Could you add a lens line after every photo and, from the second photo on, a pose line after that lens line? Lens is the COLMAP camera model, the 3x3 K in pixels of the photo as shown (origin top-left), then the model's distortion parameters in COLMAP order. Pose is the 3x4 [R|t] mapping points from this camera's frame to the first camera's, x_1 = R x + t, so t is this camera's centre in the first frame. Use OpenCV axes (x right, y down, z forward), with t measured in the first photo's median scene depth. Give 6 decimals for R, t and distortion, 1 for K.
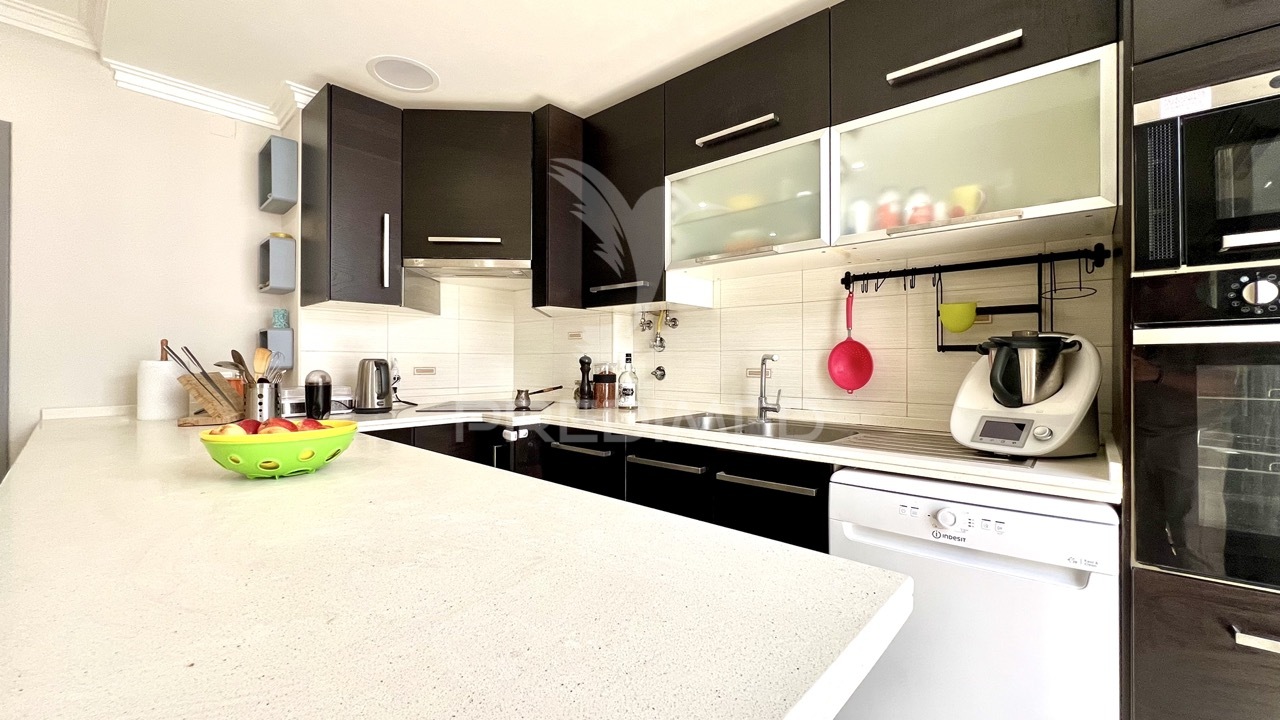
lens RADIAL K [[513.8, 0, 642.9], [0, 513.8, 358.3], [0, 0, 1]] dist [-0.003945, -0.000373]
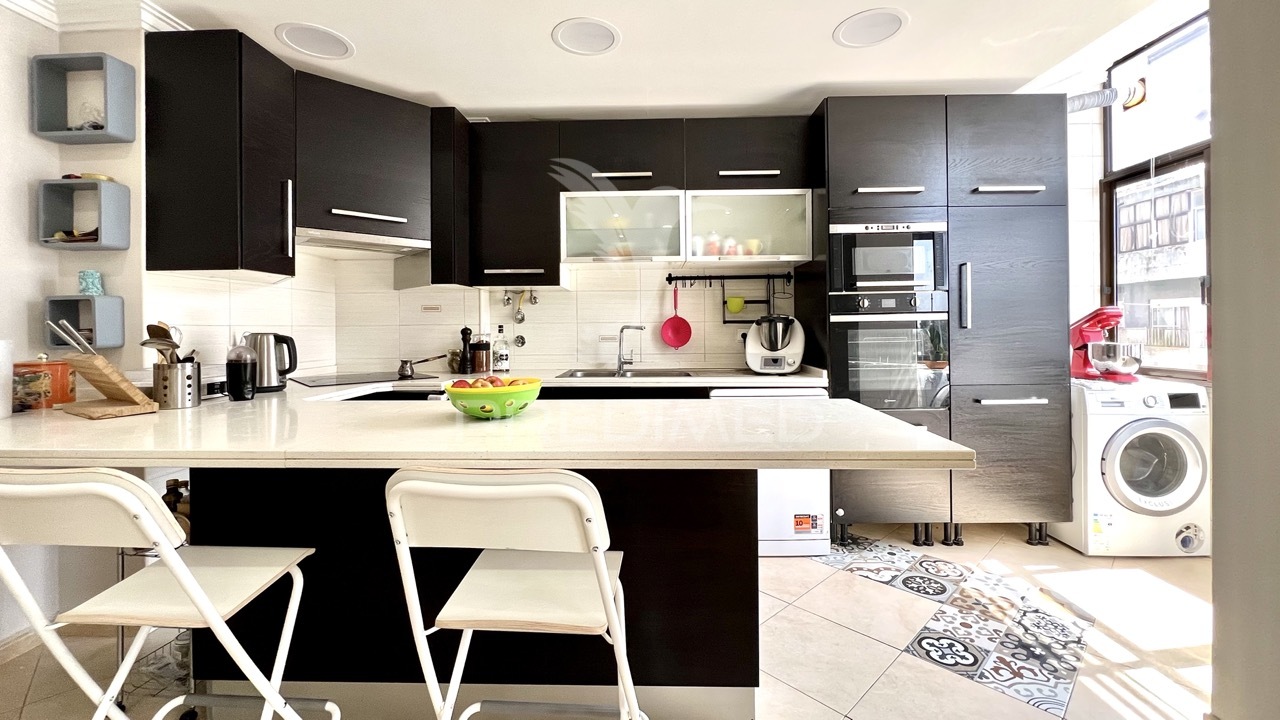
lens RADIAL K [[513.8, 0, 641.6], [0, 513.8, 323.8], [0, 0, 1]] dist [-0.003945, -0.000373]
pose [[0.763835, -0.005073, 0.645392, -0.663582], [0.007805, 0.999969, -0.001377, -0.010122], [-0.645365, 0.006089, 0.763850, -0.151201]]
